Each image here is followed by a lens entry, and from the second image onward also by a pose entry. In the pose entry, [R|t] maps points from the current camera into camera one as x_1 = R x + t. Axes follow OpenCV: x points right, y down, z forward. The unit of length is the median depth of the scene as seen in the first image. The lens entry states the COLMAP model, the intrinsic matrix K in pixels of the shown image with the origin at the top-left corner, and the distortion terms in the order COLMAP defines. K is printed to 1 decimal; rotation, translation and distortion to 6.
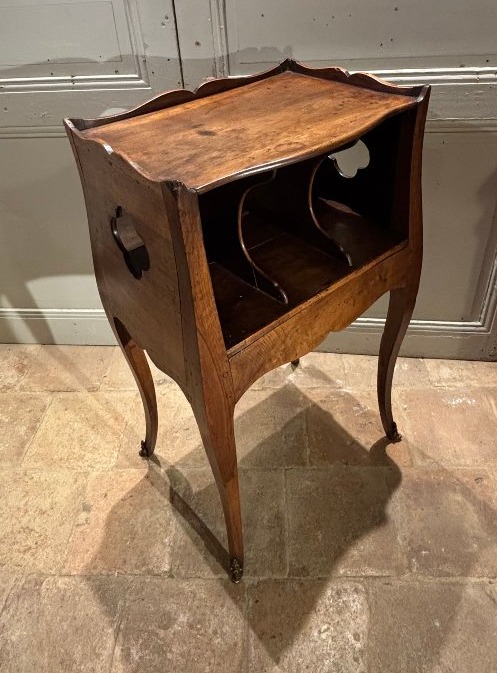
lens RADIAL K [[490.5, 0, 247.7], [0, 490.5, 249.8], [0, 0, 1]] dist [0.017679, -0.025346]
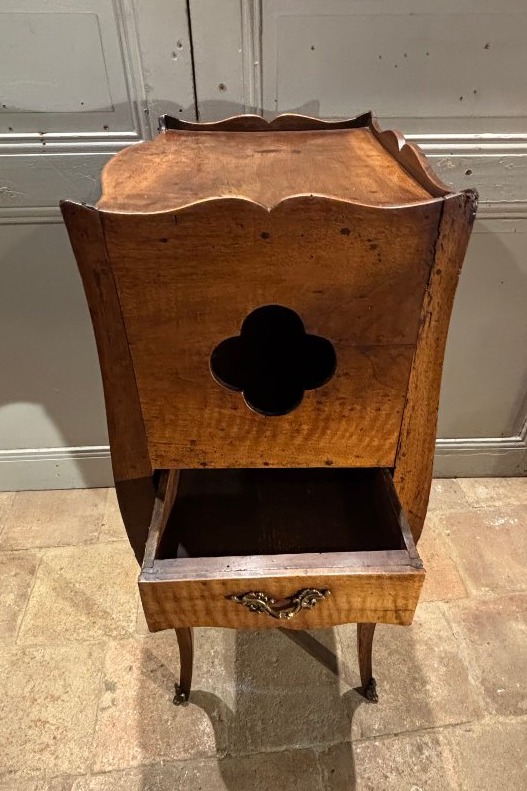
lens RADIAL K [[490.2, 0, 269.5], [0, 490.2, 428.9], [0, 0, 1]] dist [-0.000034, -0.007508]
pose [[0.987974, -0.053955, 0.144898, -0.154759], [0.034708, 0.990613, 0.132217, -0.008154], [-0.150672, -0.125598, 0.980573, 0.196933]]
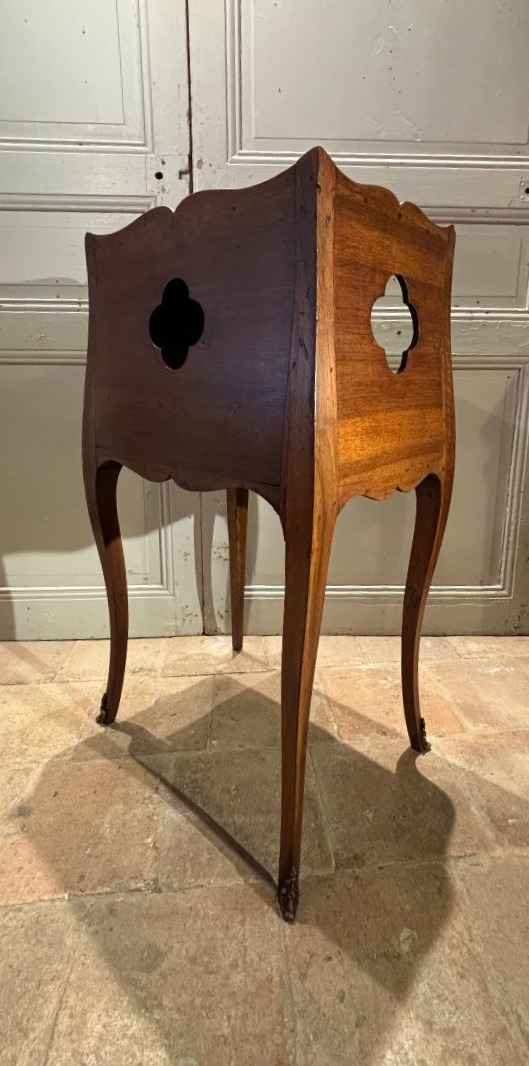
lens RADIAL K [[492.1, 0, 282.1], [0, 492.1, 486.4], [0, 0, 1]] dist [-0.003995, 0.003481]
pose [[0.988099, 0.032305, 0.150386, -0.094513], [0.023873, 0.933641, -0.357413, 0.353526], [-0.151953, 0.356750, 0.921759, 0.170130]]
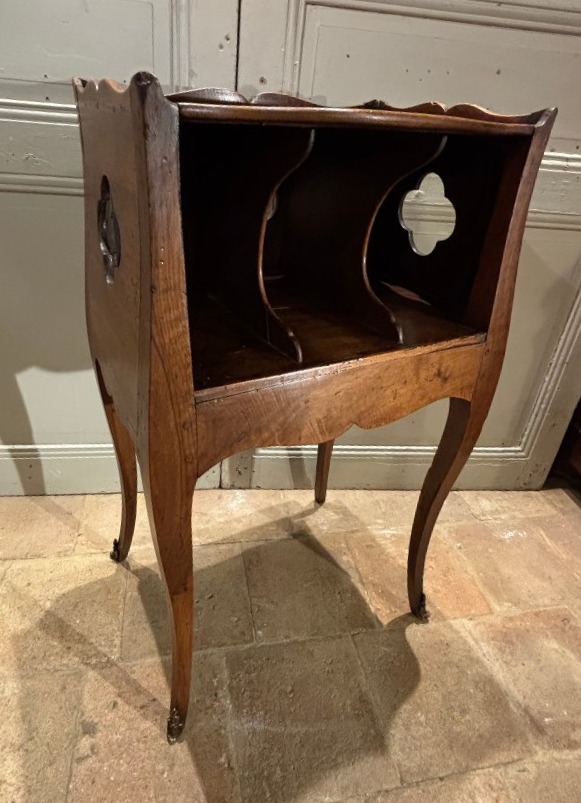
lens RADIAL K [[492.1, 0, 270.6], [0, 492.1, 377.6], [0, 0, 1]] dist [-0.014218, 0.011100]
pose [[0.967584, 0.015182, 0.252092, -0.259473], [0.000890, 0.997981, -0.063515, 0.090141], [-0.252547, 0.061680, 0.965617, 0.262337]]
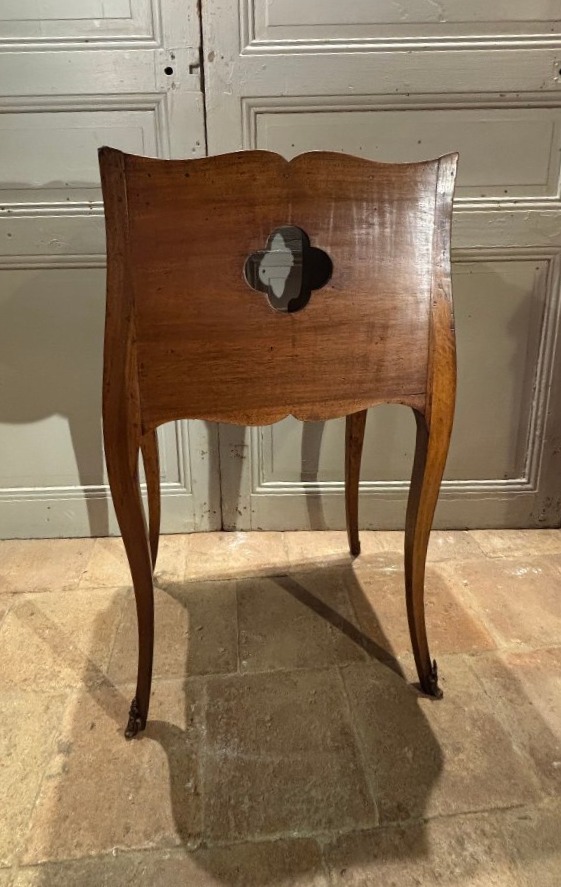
lens RADIAL K [[491.5, 0, 261.1], [0, 491.5, 342.7], [0, 0, 1]] dist [-0.010012, 0.007971]
pose [[0.992734, 0.007175, 0.120113, -0.141197], [0.031192, 0.948755, -0.314469, 0.213669], [-0.116214, 0.315931, 0.941638, 0.156277]]
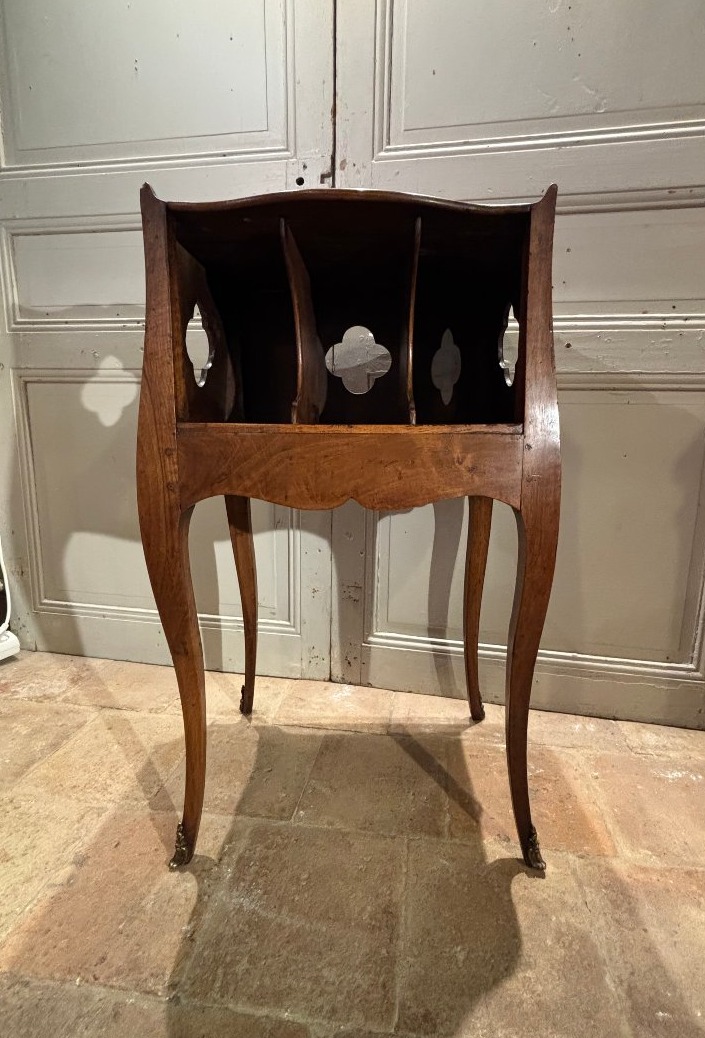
lens RADIAL K [[489.5, 0, 381.7], [0, 489.5, 512.5], [0, 0, 1]] dist [-0.005523, 0.004673]
pose [[0.994198, 0.089806, -0.059198, 0.042811], [-0.105449, 0.922332, -0.371730, 0.308509], [0.021217, 0.375816, 0.926451, 0.279076]]
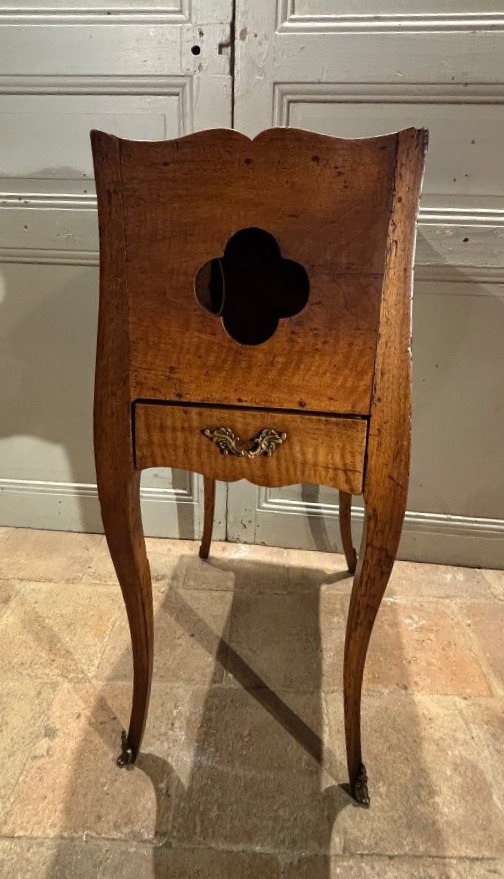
lens RADIAL K [[491.8, 0, 250.5], [0, 491.8, 396.9], [0, 0, 1]] dist [-0.014821, 0.011532]
pose [[0.996566, 0.076332, 0.032101, -0.097363], [-0.067601, 0.973829, -0.216998, 0.184124], [-0.047825, 0.214082, 0.975644, 0.190856]]
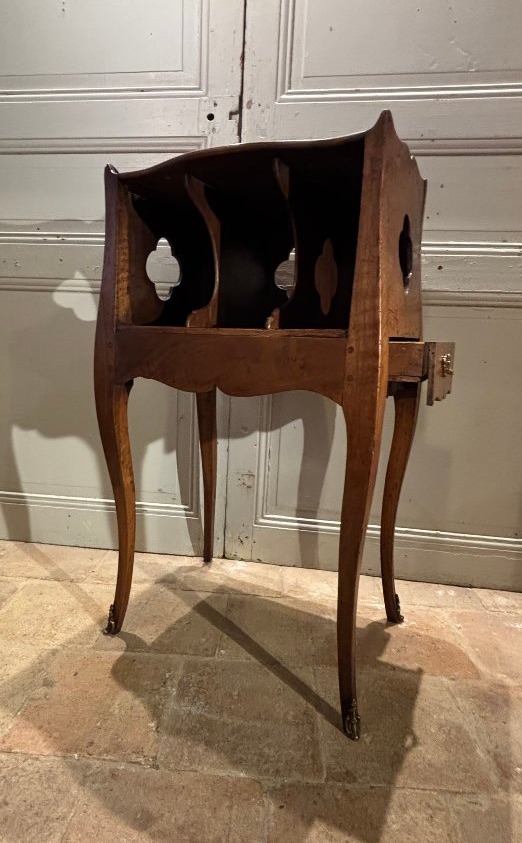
lens RADIAL K [[491.9, 0, 240.2], [0, 491.9, 434.7], [0, 0, 1]] dist [-0.000668, -0.000923]
pose [[0.994756, 0.101013, -0.016039, -0.064154], [-0.099934, 0.926533, -0.362698, 0.410988], [-0.021777, 0.362399, 0.931769, 0.162509]]
